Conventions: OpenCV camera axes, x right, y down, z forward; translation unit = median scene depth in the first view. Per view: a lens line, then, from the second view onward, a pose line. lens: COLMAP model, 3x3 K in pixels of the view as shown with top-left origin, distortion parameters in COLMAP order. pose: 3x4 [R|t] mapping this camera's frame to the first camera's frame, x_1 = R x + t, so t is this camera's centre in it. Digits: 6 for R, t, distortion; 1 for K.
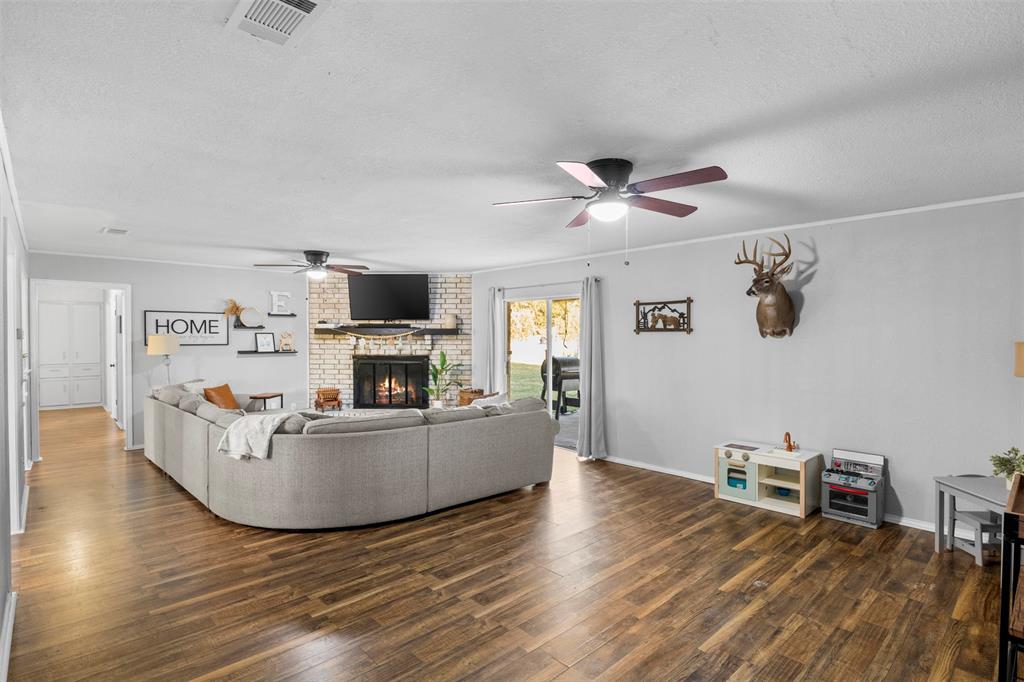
lens RADIAL K [[508.5, 0, 520.1], [0, 508.5, 339.9], [0, 0, 1]] dist [-0.010720, 0.000161]
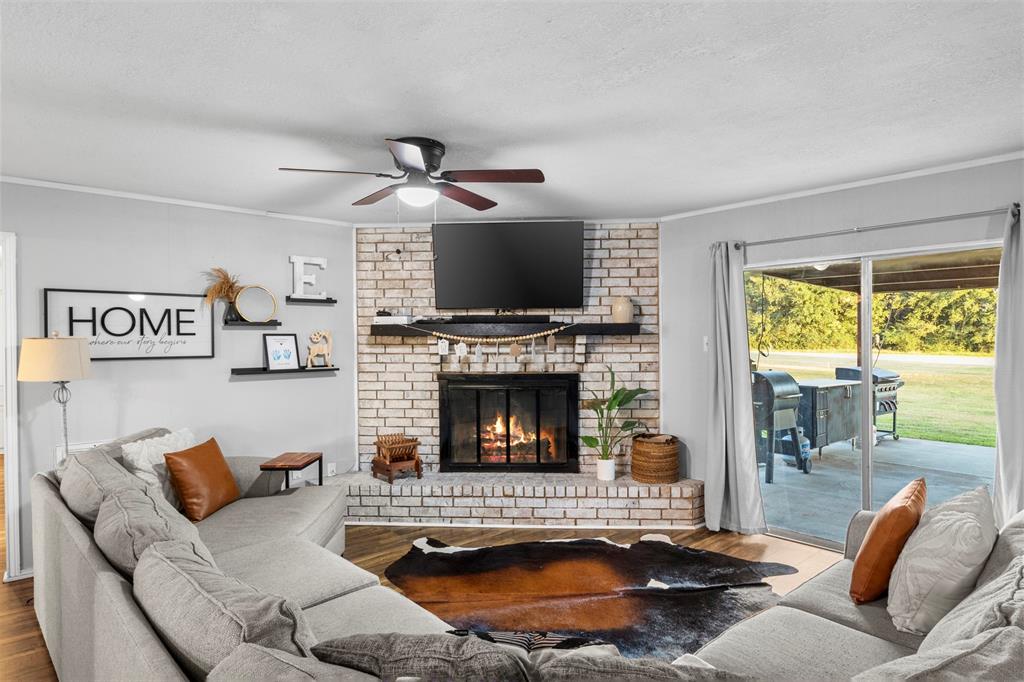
lens RADIAL K [[582.7, 0, 521.8], [0, 582.7, 341.4], [0, 0, 1]] dist [-0.019066, 0.003370]
pose [[0.999787, -0.007882, -0.019097, -0.283078], [0.007805, 0.999961, -0.004125, -0.001938], [0.019129, 0.003975, 0.999809, 0.469516]]
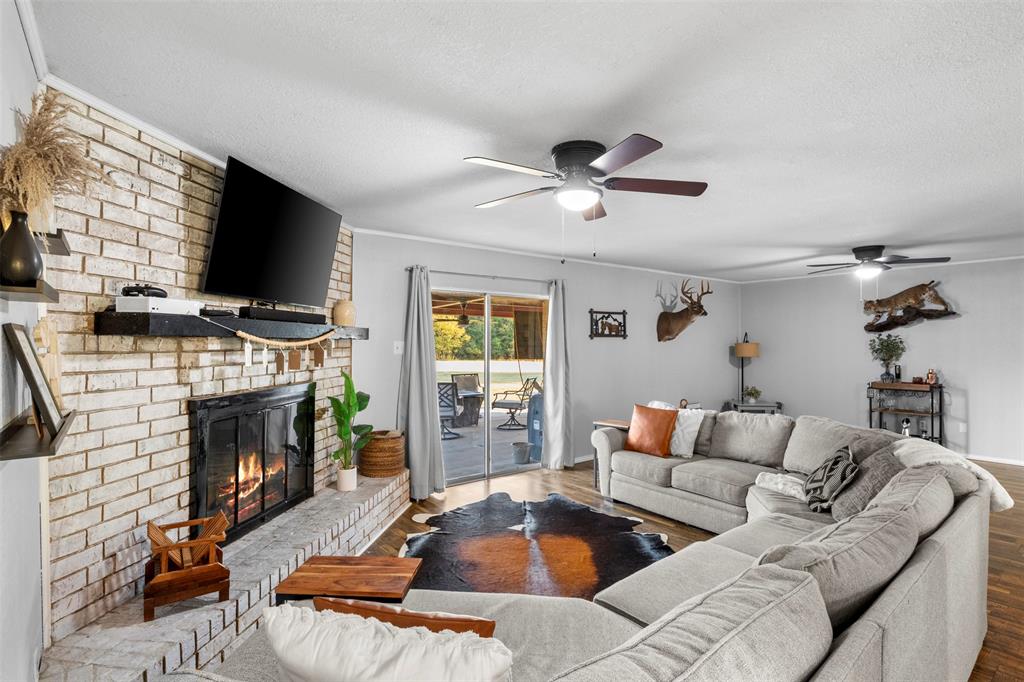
lens RADIAL K [[508.5, 0, 516.7], [0, 508.5, 339.9], [0, 0, 1]] dist [-0.010720, 0.000161]
pose [[0.085214, 0.002550, 0.996359, -0.788590], [0.011166, 0.999931, -0.003514, -0.006784], [-0.996300, 0.011425, 0.085179, 0.950981]]
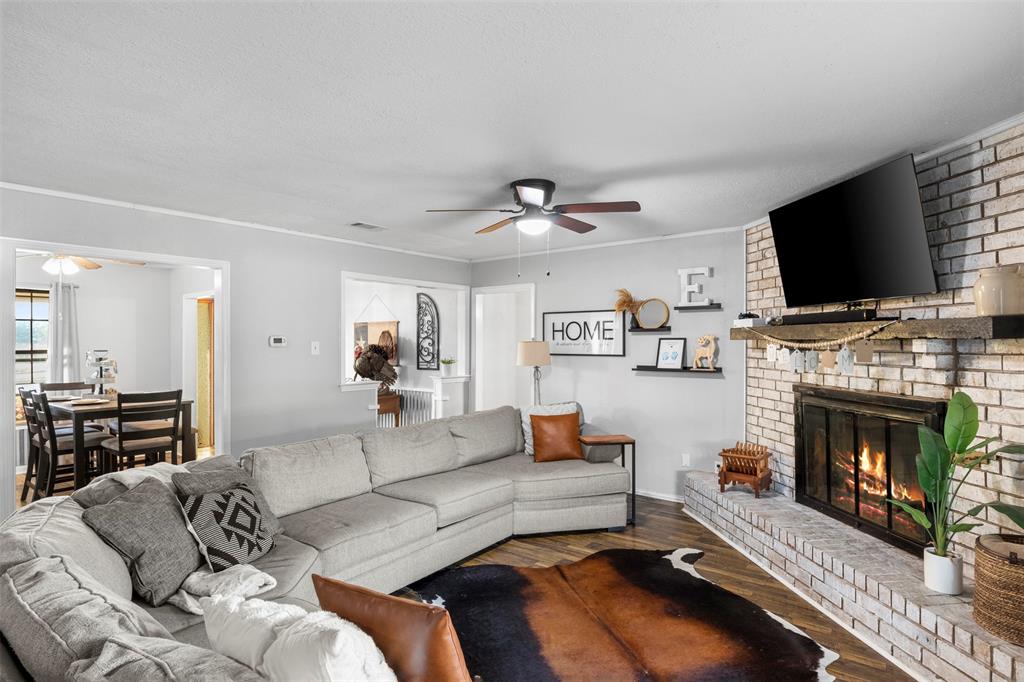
lens RADIAL K [[551.4, 0, 516.7], [0, 551.4, 343.6], [0, 0, 1]] dist [-0.016936, 0.006476]
pose [[0.152592, -0.000039, -0.988289, 0.152805], [-0.006873, 0.999976, -0.001100, -0.006010], [0.988265, 0.006960, 0.152588, 0.838059]]
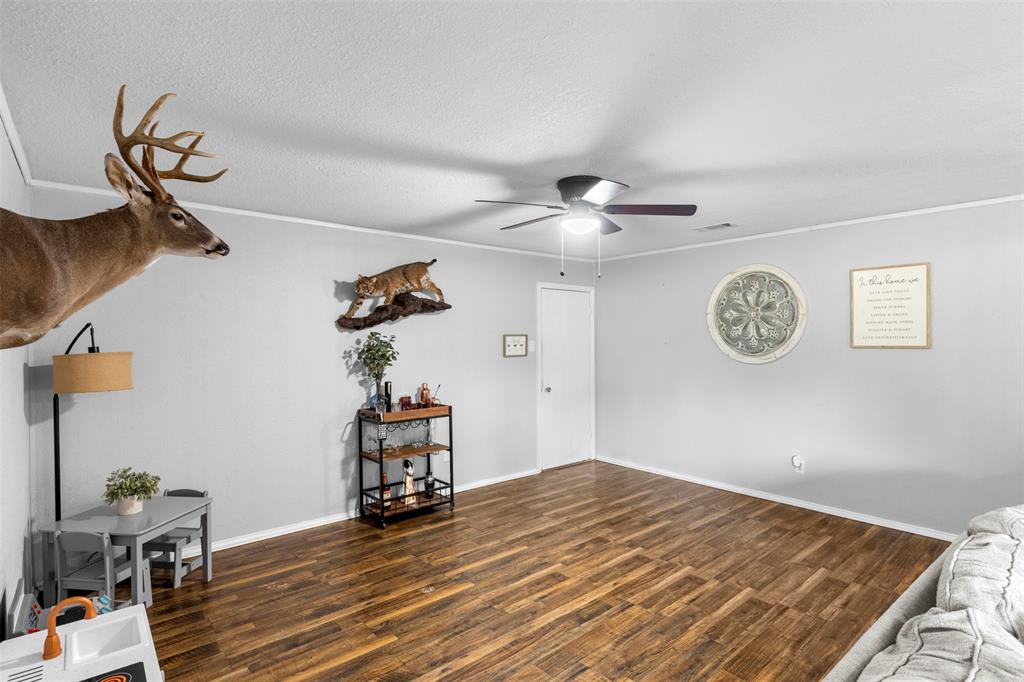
lens RADIAL K [[508.5, 0, 520.1], [0, 508.5, 346.1], [0, 0, 1]] dist [-0.010720, 0.000161]
pose [[-0.999146, 0.003187, 0.041195, 0.115099], [0.004141, 0.999725, 0.023097, -0.011874], [-0.041110, 0.023248, -0.998884, 0.927491]]
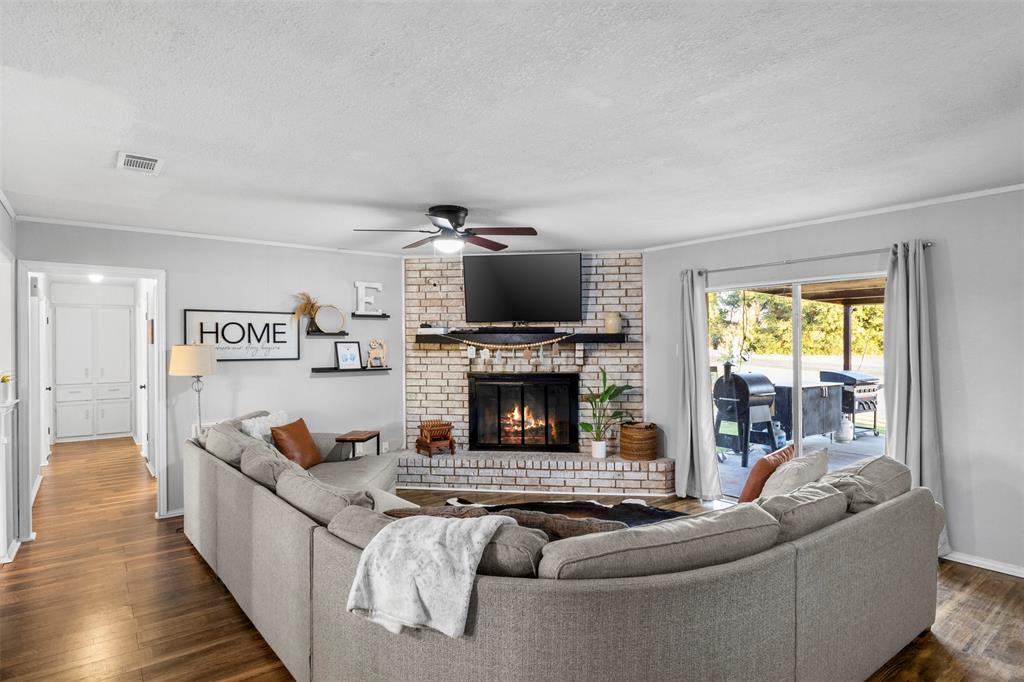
lens RADIAL K [[551.4, 0, 519.7], [0, 551.4, 343.3], [0, 0, 1]] dist [-0.016936, 0.006476]
pose [[0.996217, -0.006655, -0.086651, -0.240751], [0.005698, 0.999920, -0.011290, -0.002227], [0.086719, 0.010754, 0.996175, 0.319616]]
